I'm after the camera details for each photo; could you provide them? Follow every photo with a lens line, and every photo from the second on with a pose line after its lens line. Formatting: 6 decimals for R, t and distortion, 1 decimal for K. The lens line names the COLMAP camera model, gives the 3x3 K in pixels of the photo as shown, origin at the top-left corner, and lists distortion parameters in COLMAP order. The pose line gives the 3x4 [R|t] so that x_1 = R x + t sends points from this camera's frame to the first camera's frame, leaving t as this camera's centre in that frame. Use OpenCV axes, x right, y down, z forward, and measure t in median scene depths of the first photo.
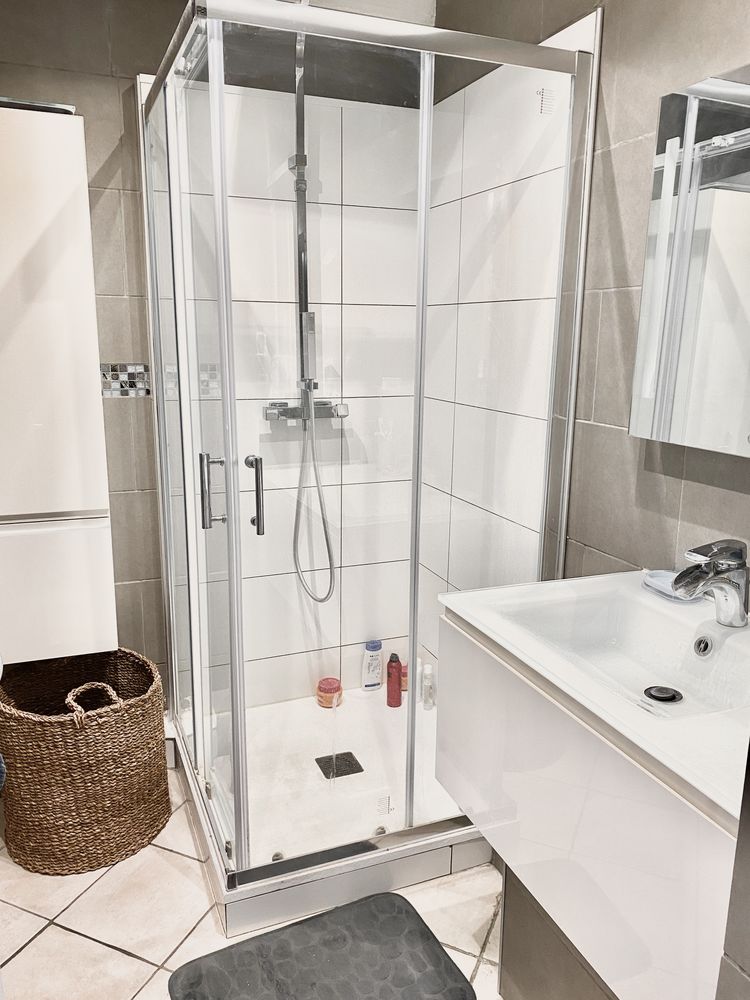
lens RADIAL K [[763.1, 0, 371.8], [0, 763.1, 503.9], [0, 0, 1]] dist [0.005924, -0.020162]
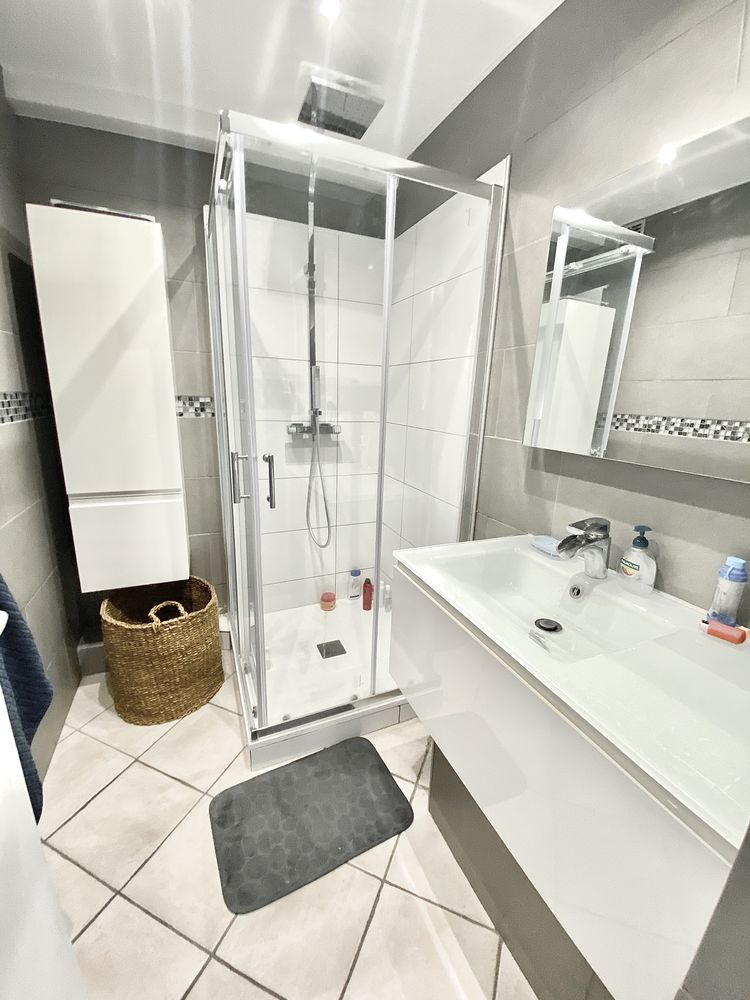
lens RADIAL K [[401.8, 0, 380.6], [0, 401.8, 499.4], [0, 0, 1]] dist [-0.007317, -0.005192]
pose [[0.998802, 0.014913, 0.046617, 0.020398], [-0.016313, 0.999423, 0.029793, -0.002376], [-0.046146, -0.030518, 0.998468, 0.190759]]
